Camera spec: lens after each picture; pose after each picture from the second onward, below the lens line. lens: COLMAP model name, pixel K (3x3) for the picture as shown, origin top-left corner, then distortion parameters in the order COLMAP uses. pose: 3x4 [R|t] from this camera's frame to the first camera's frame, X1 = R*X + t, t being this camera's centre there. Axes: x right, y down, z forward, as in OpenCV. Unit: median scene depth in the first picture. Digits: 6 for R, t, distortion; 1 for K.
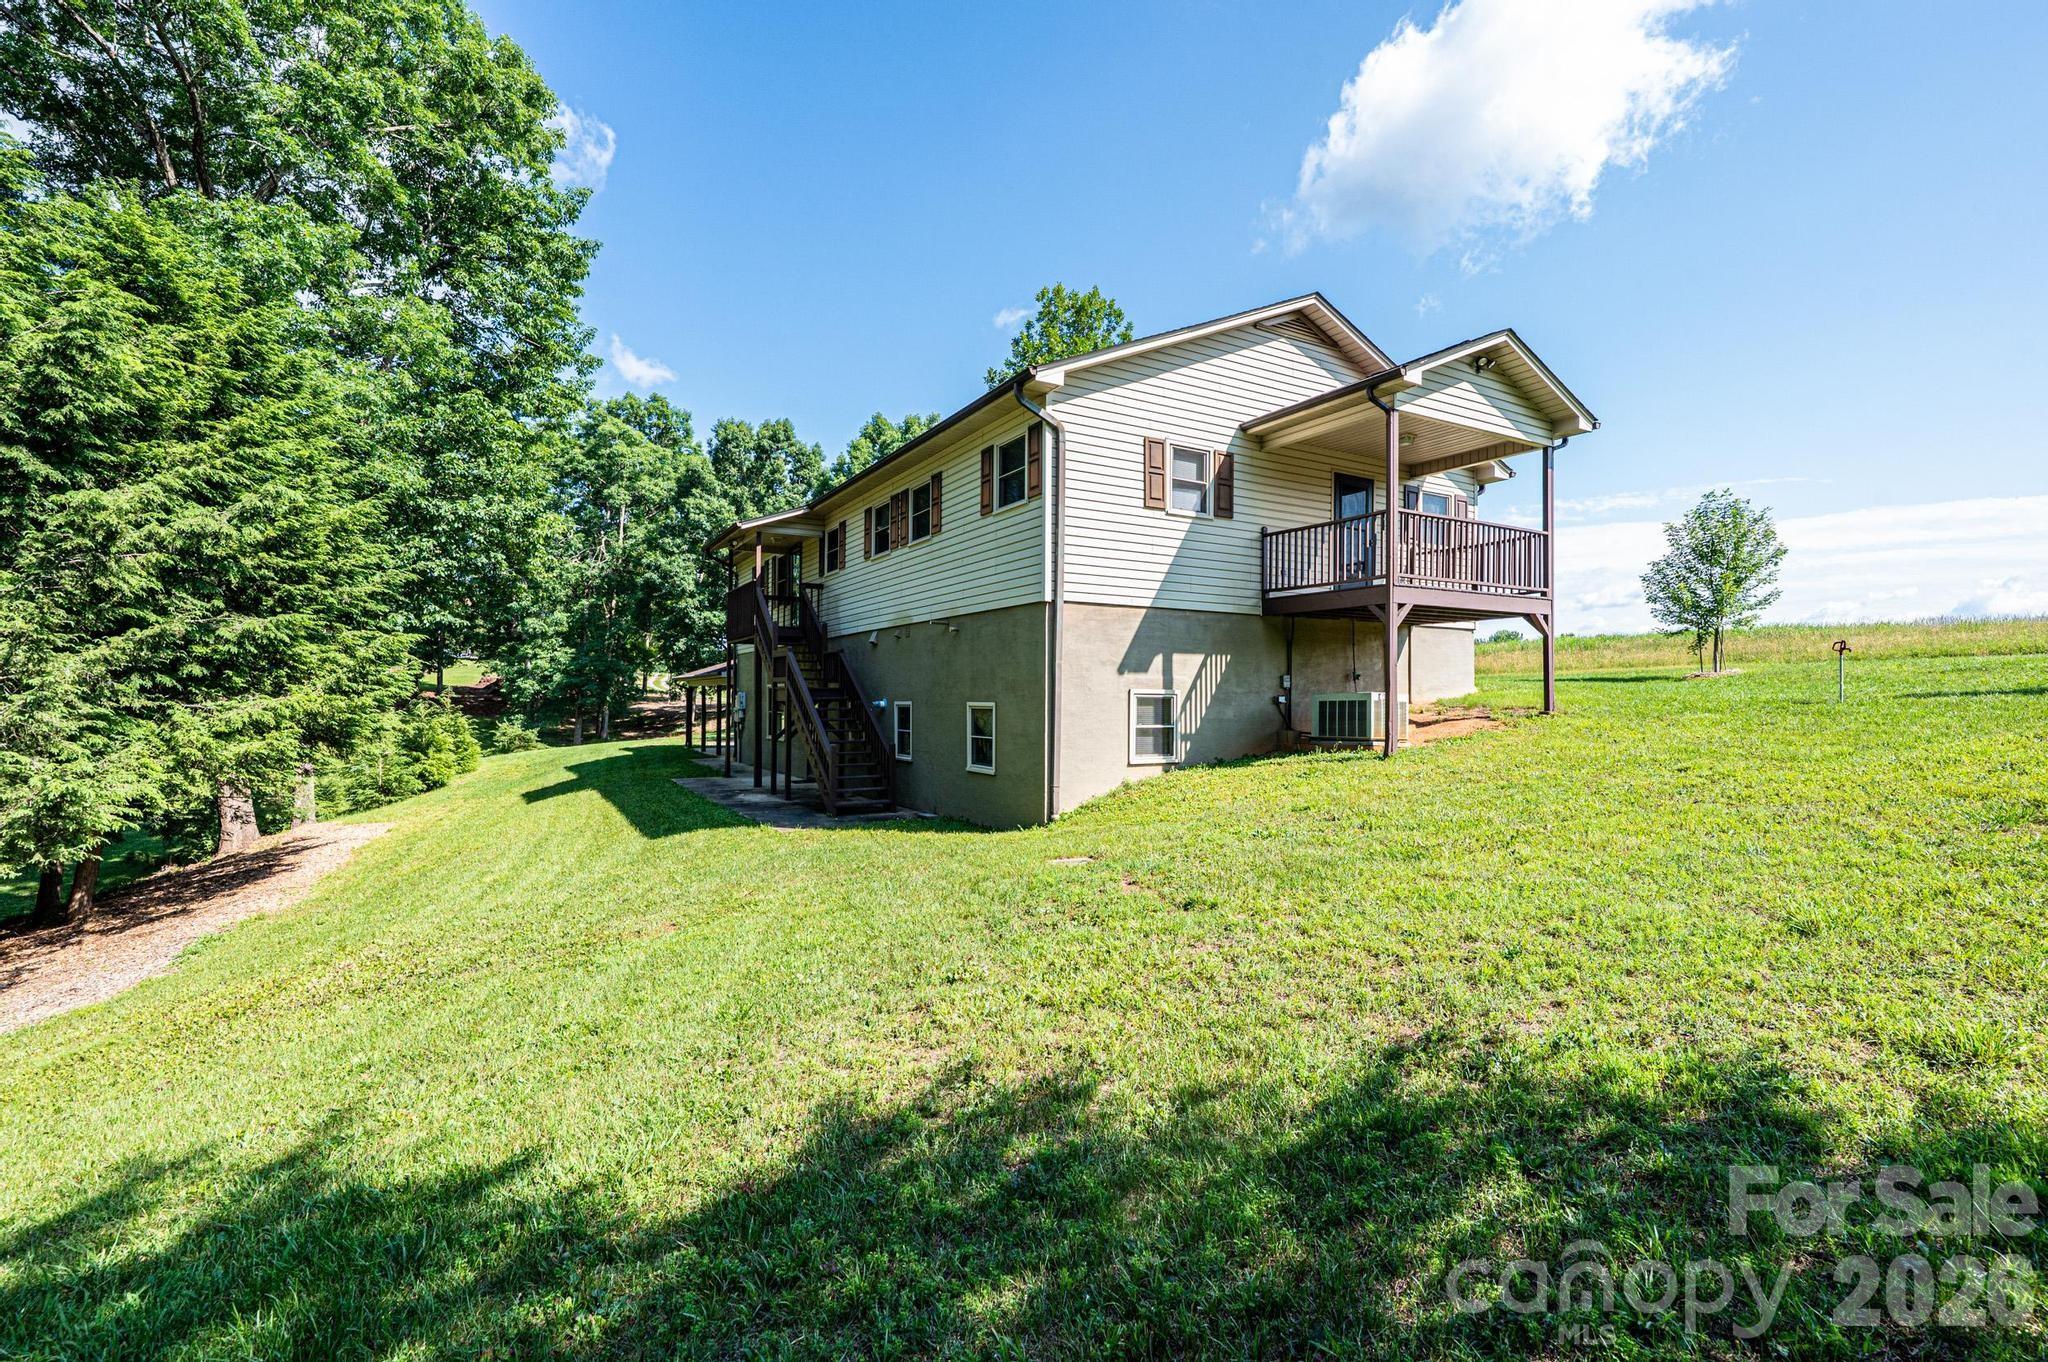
lens RADIAL K [[897.7, 0, 1011.8], [0, 897.7, 685.6], [0, 0, 1]] dist [-0.009850, -0.000115]
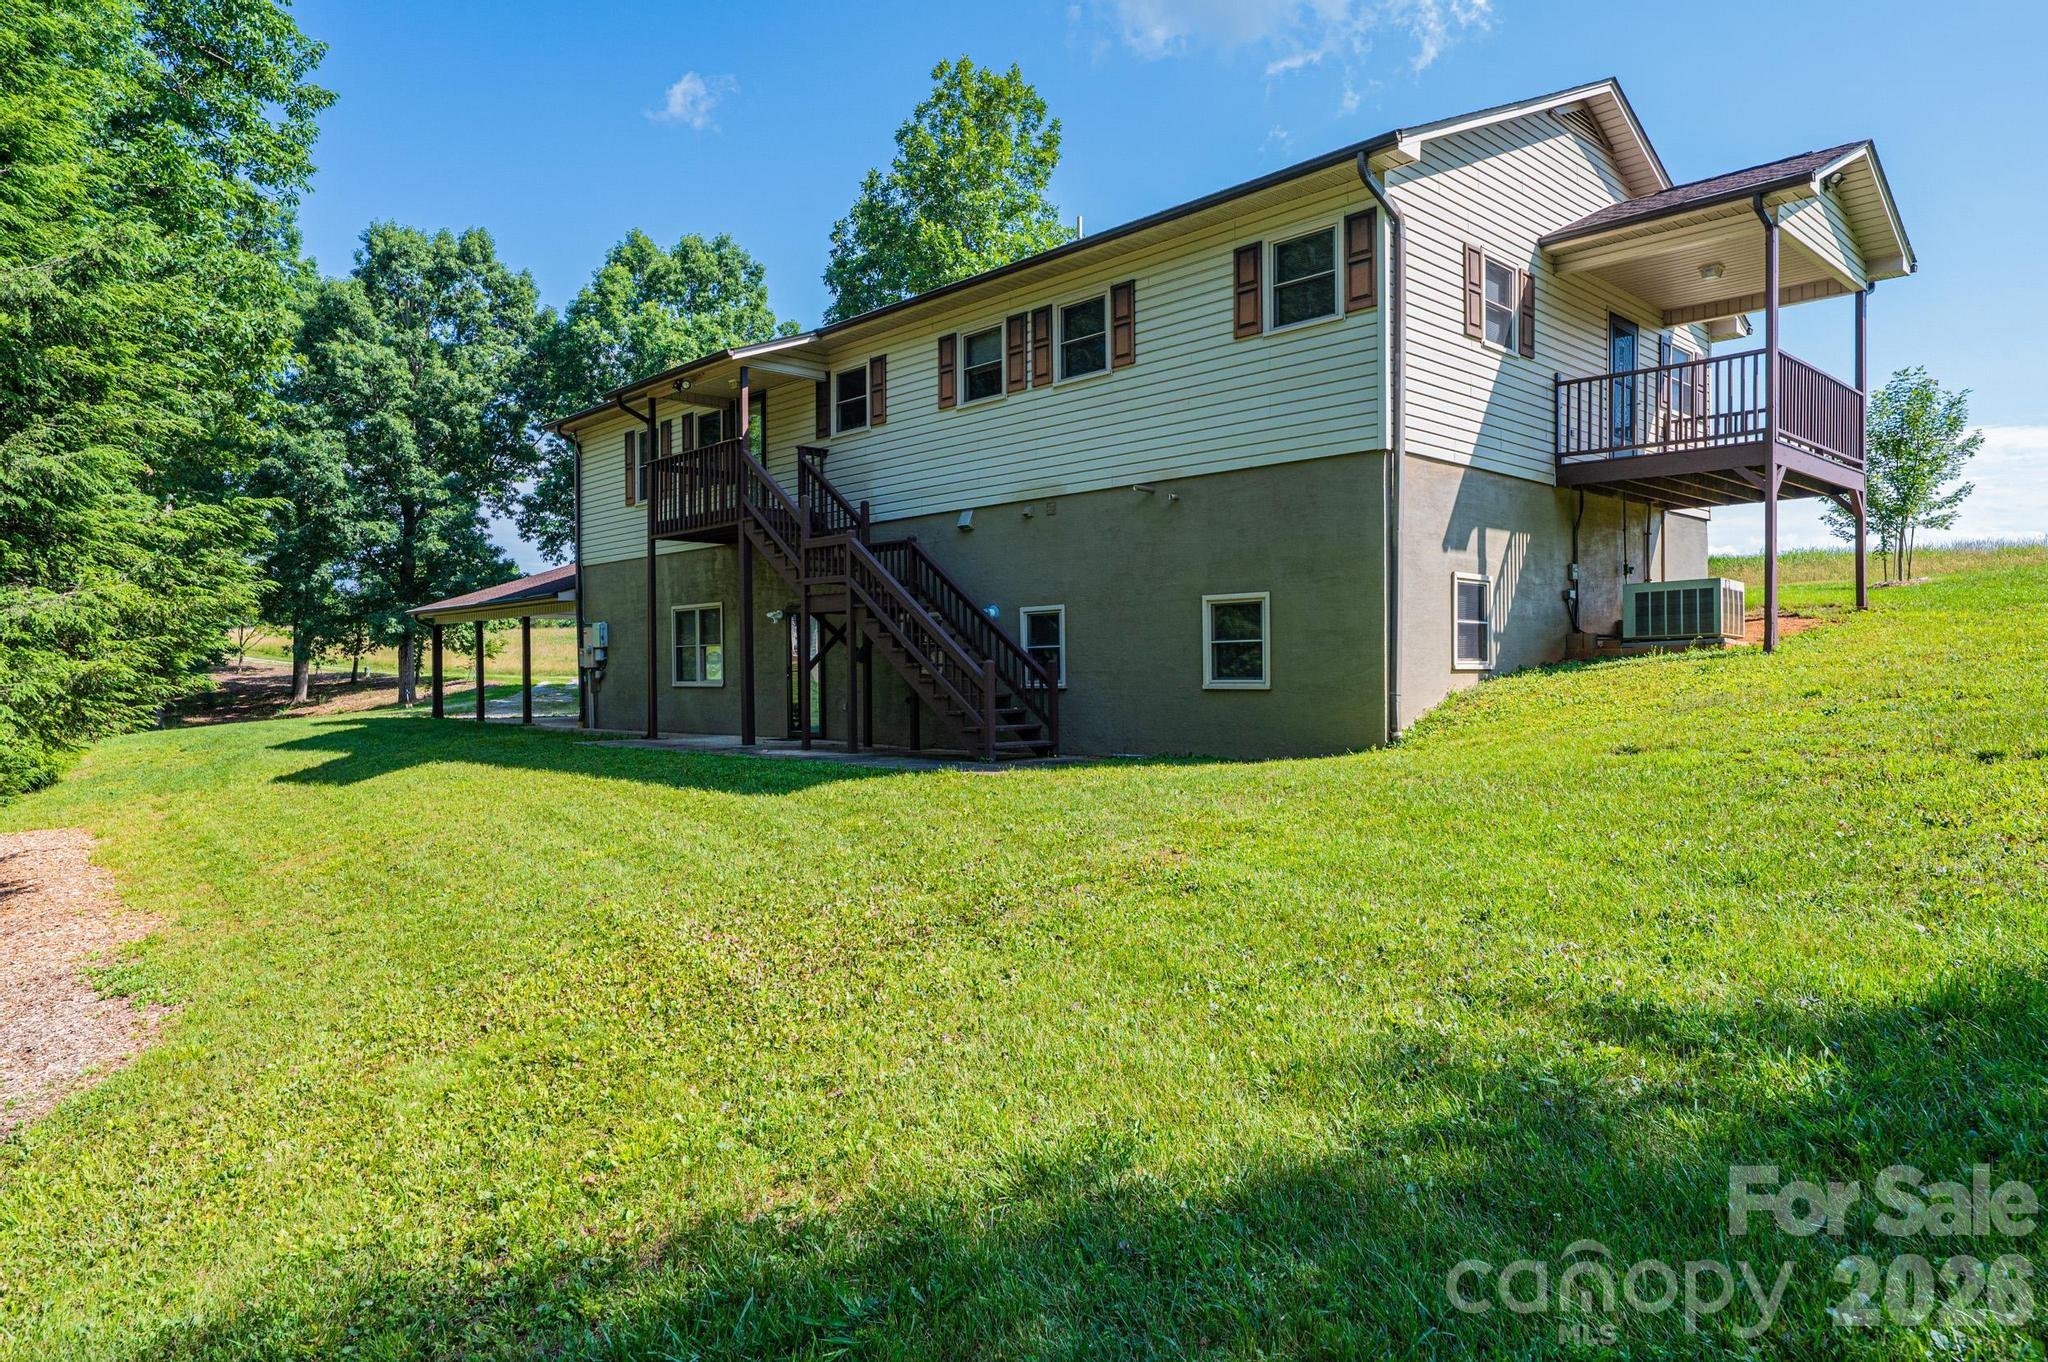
lens RADIAL K [[1266.1, 0, 1024.0], [0, 1266.1, 681.0], [0, 0, 1]] dist [-0.006193, -0.000331]
pose [[0.970634, -0.013460, 0.240183, -0.452526], [0.008221, 0.999706, 0.022802, 0.065102], [-0.240419, -0.020158, 0.970460, 0.033988]]
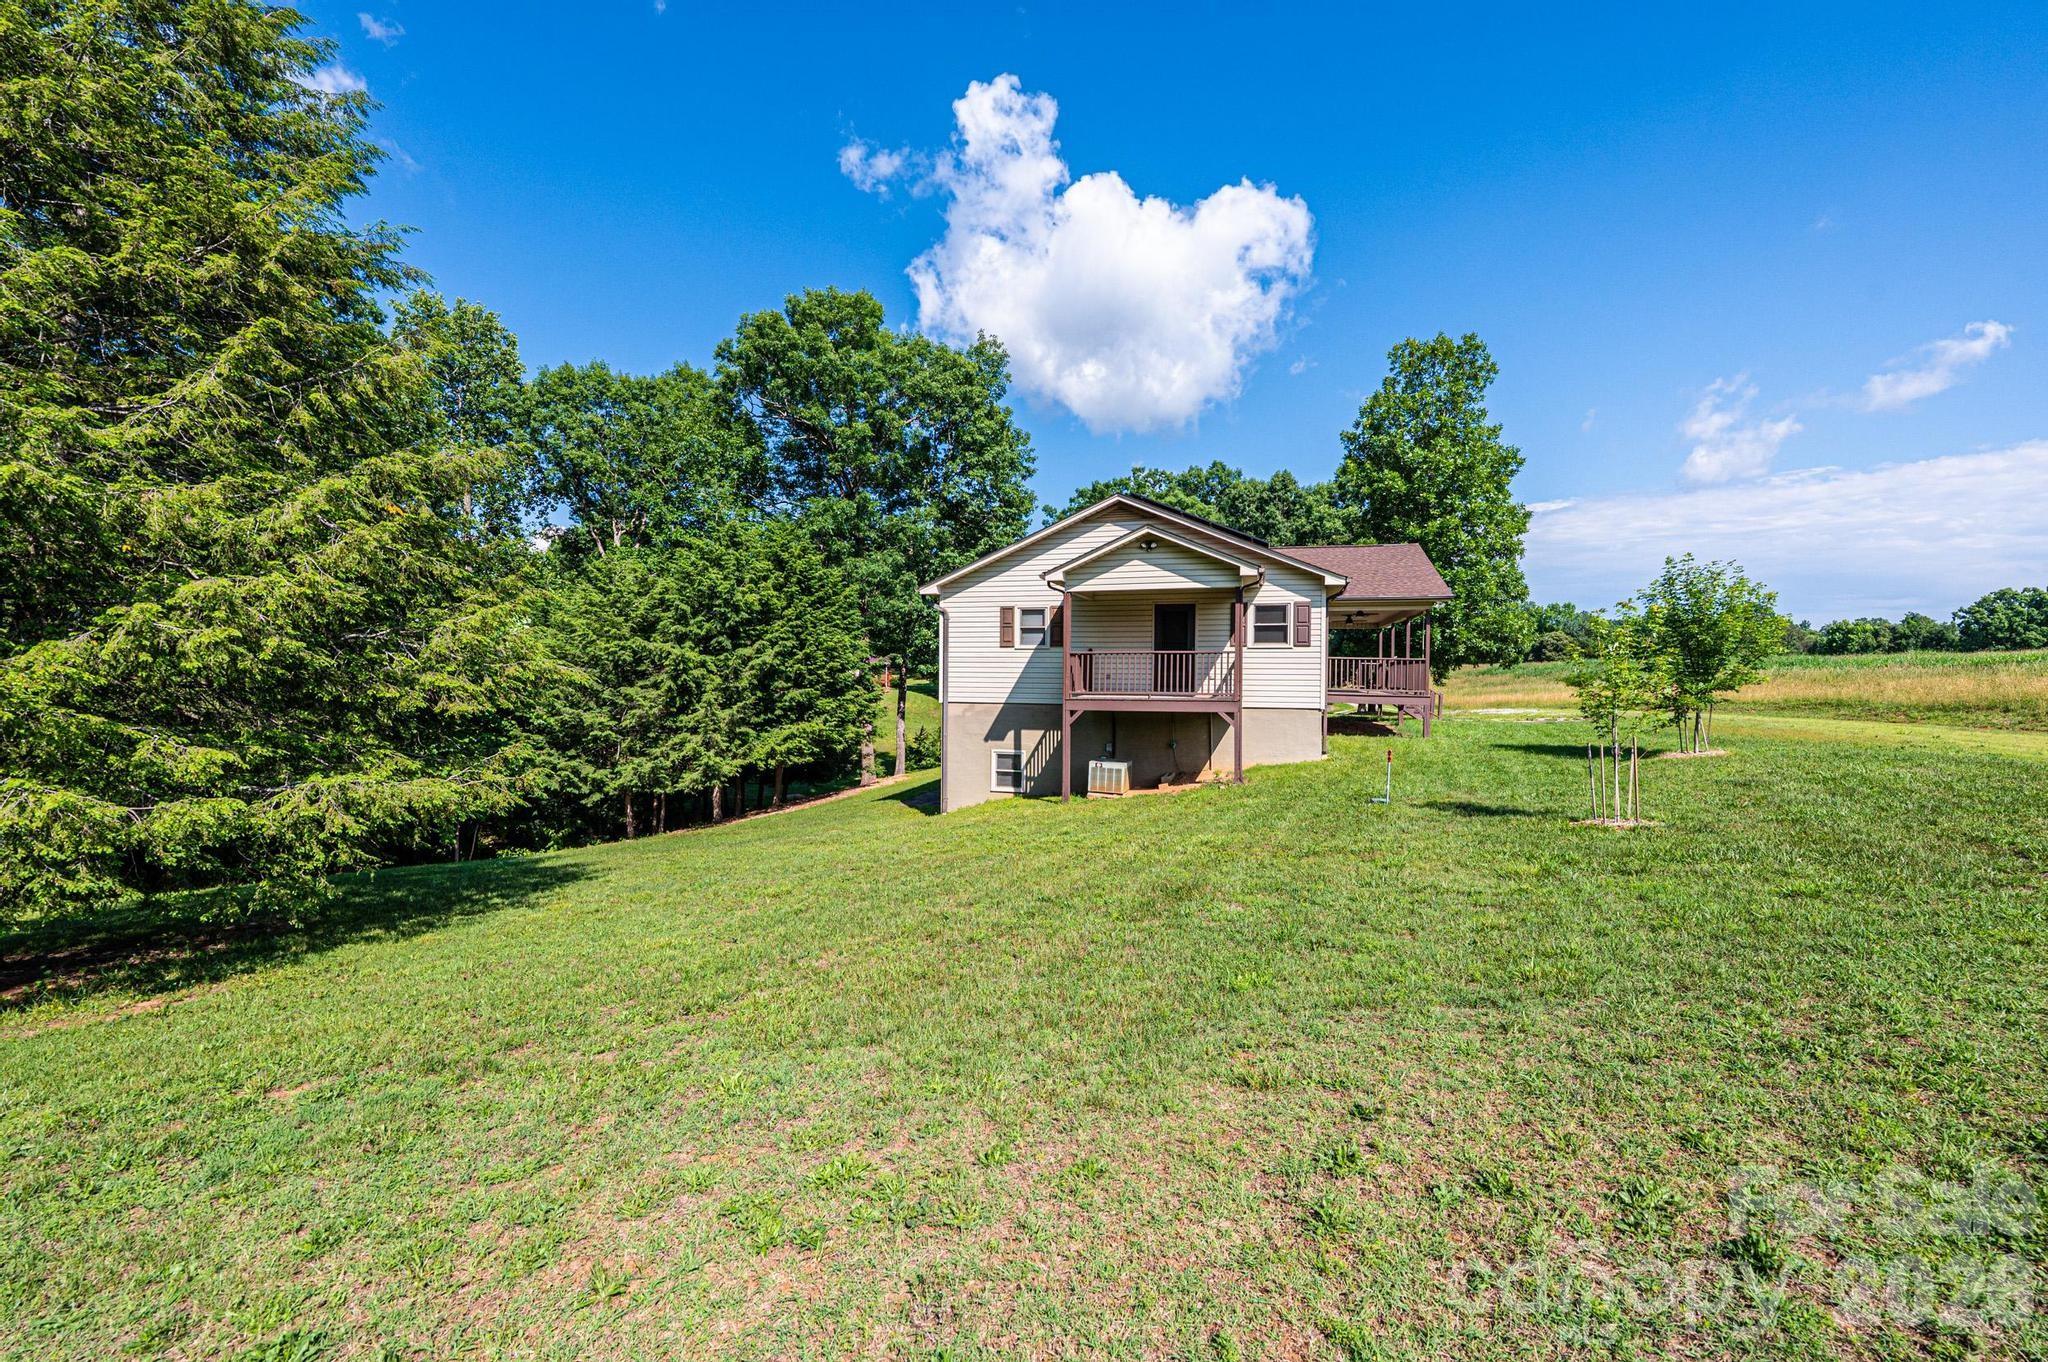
lens RADIAL K [[765.2, 0, 1024.0], [0, 765.2, 681.0], [0, 0, 1]] dist [-0.000664, -0.000046]
pose [[0.705402, 0.006860, -0.708774, 1.178369], [0.009578, 0.999770, 0.019209, -0.151409], [0.708743, -0.020339, 0.705174, -0.030233]]
